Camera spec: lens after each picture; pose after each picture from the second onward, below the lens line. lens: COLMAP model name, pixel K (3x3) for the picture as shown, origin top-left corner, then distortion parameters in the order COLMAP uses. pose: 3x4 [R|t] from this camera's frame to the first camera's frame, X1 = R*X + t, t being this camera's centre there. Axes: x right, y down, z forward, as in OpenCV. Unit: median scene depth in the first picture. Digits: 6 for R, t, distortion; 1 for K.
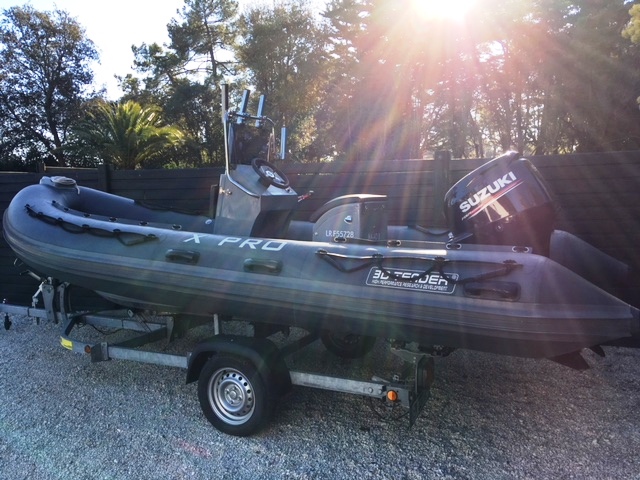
lens RADIAL K [[537.2, 0, 323.0], [0, 537.2, 243.5], [0, 0, 1]] dist [0.105160, -0.152204]
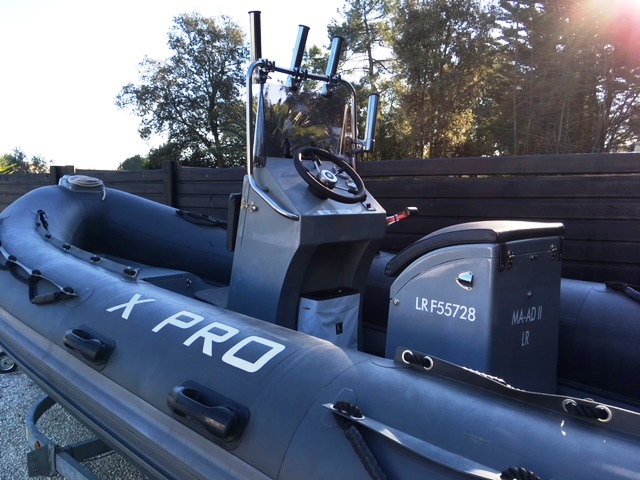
lens RADIAL K [[537.2, 0, 319.3], [0, 537.2, 245.2], [0, 0, 1]] dist [0.105160, -0.152204]
pose [[0.956833, 0.050460, -0.286224, 0.009439], [-0.050572, 0.998696, 0.007008, -0.011274], [0.286205, 0.007769, 0.958137, 0.086211]]
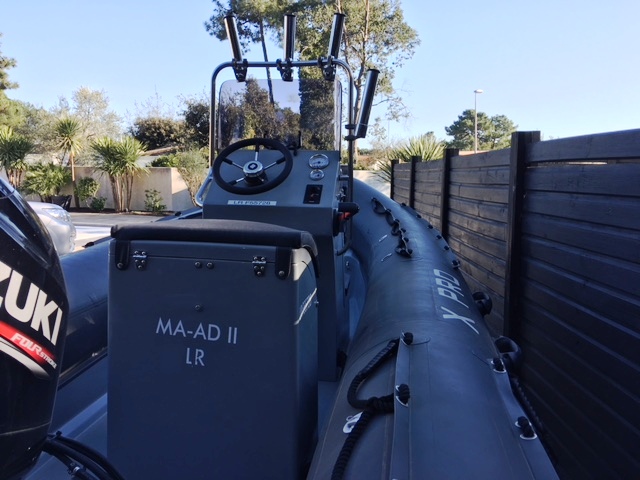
lens RADIAL K [[537.2, 0, 322.6], [0, 537.2, 245.4], [0, 0, 1]] dist [0.105160, -0.152204]
pose [[0.308036, 0.149137, -0.939613, 0.082062], [-0.113359, 0.986354, 0.119393, -0.022325], [0.944597, 0.069736, 0.320738, 0.162154]]
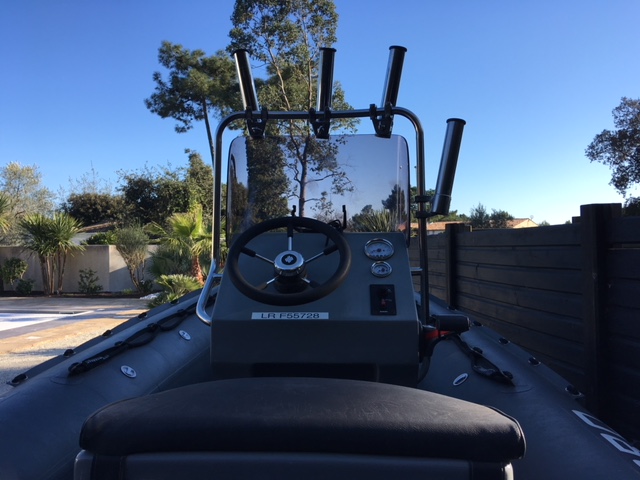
lens RADIAL K [[537.2, 0, 323.7], [0, 537.2, 245.8], [0, 0, 1]] dist [0.105160, -0.152204]
pose [[0.412739, 0.017018, -0.910690, 0.043307], [-0.092759, 0.995413, -0.023439, -0.023885], [0.906114, 0.094149, 0.412424, 0.157692]]
